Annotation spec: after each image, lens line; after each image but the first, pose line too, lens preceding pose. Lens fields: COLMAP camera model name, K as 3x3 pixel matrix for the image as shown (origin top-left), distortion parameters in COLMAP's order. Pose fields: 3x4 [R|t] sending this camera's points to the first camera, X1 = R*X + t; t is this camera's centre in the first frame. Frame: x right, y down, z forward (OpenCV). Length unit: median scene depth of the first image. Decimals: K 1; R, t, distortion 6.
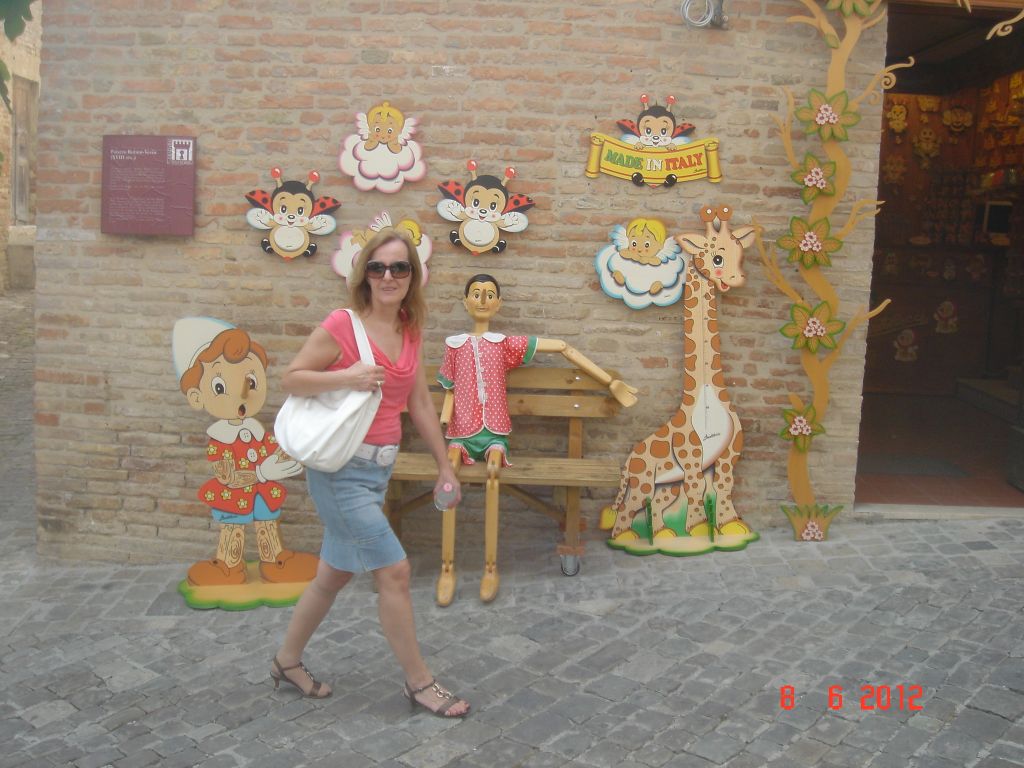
lens RADIAL K [[1138.6, 0, 511.0], [0, 1138.6, 385.4], [0, 0, 1]] dist [-0.108767, 0.000000]
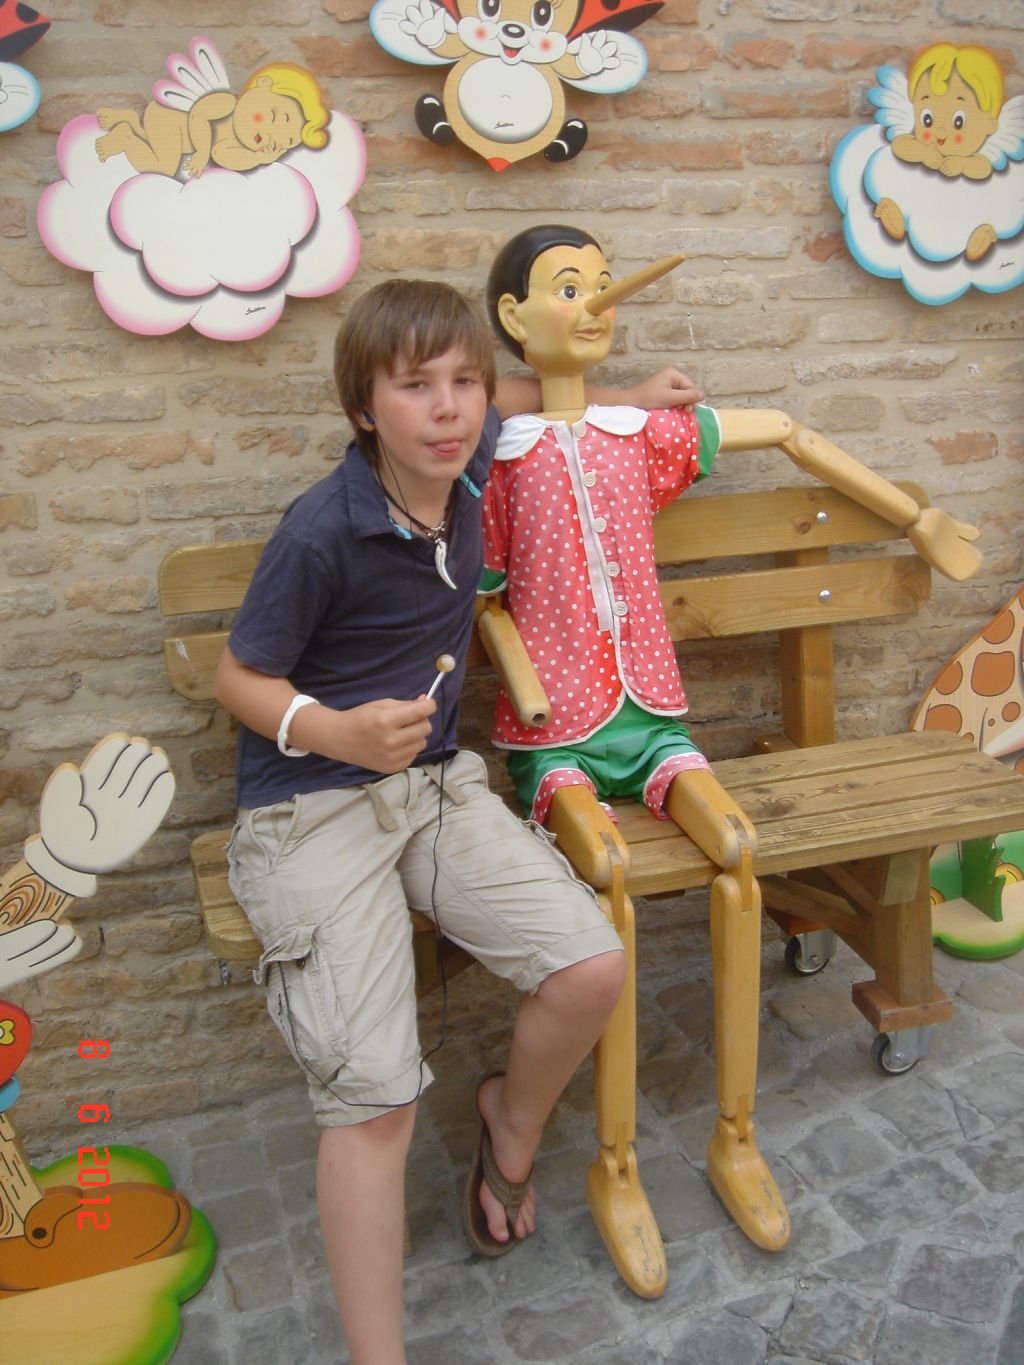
lens RADIAL K [[1517.8, 0, 513.8], [0, 1517.8, 677.4], [0, 0, 1]] dist [-0.108767, 0.000000]
pose [[0.942556, -0.149966, 0.298495, -0.175749], [0.108247, 0.982468, 0.151788, -0.037705], [-0.316024, -0.110758, 0.942264, 0.582351]]
